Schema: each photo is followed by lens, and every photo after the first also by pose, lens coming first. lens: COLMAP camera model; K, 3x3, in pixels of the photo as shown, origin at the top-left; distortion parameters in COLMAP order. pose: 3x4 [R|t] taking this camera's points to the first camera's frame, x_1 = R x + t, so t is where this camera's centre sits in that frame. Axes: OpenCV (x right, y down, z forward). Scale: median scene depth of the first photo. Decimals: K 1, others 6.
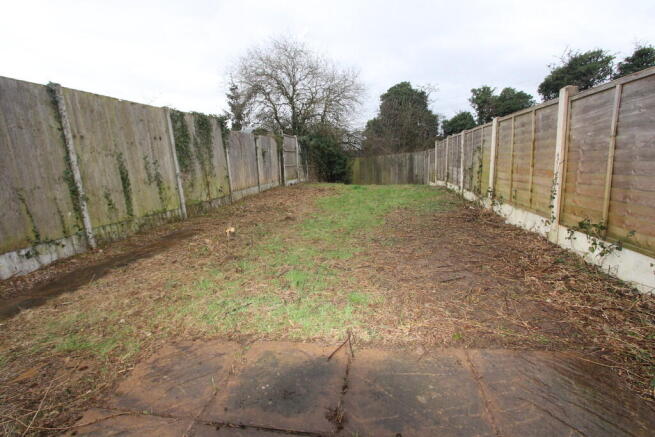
lens RADIAL K [[302.0, 0, 323.5], [0, 302.0, 220.8], [0, 0, 1]] dist [-0.020160, 0.003114]
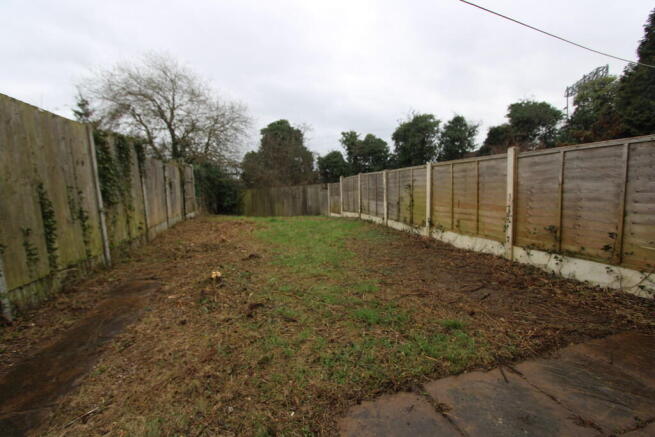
lens RADIAL K [[302.0, 0, 323.7], [0, 302.0, 222.9], [0, 0, 1]] dist [-0.020160, 0.003114]
pose [[0.904544, -0.026995, 0.425524, -0.435384], [0.066634, 0.994681, -0.078543, -0.031471], [-0.421141, 0.099400, 0.901532, 0.099287]]
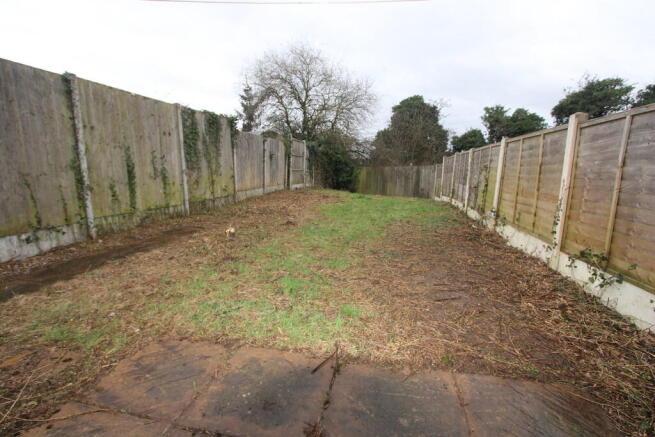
lens RADIAL K [[302.0, 0, 323.0], [0, 302.0, 220.5], [0, 0, 1]] dist [-0.020160, 0.003114]
pose [[0.996936, 0.077000, -0.013792, 0.010173], [-0.077260, 0.996821, -0.019437, -0.006926], [0.012252, 0.020443, 0.999716, 0.002690]]
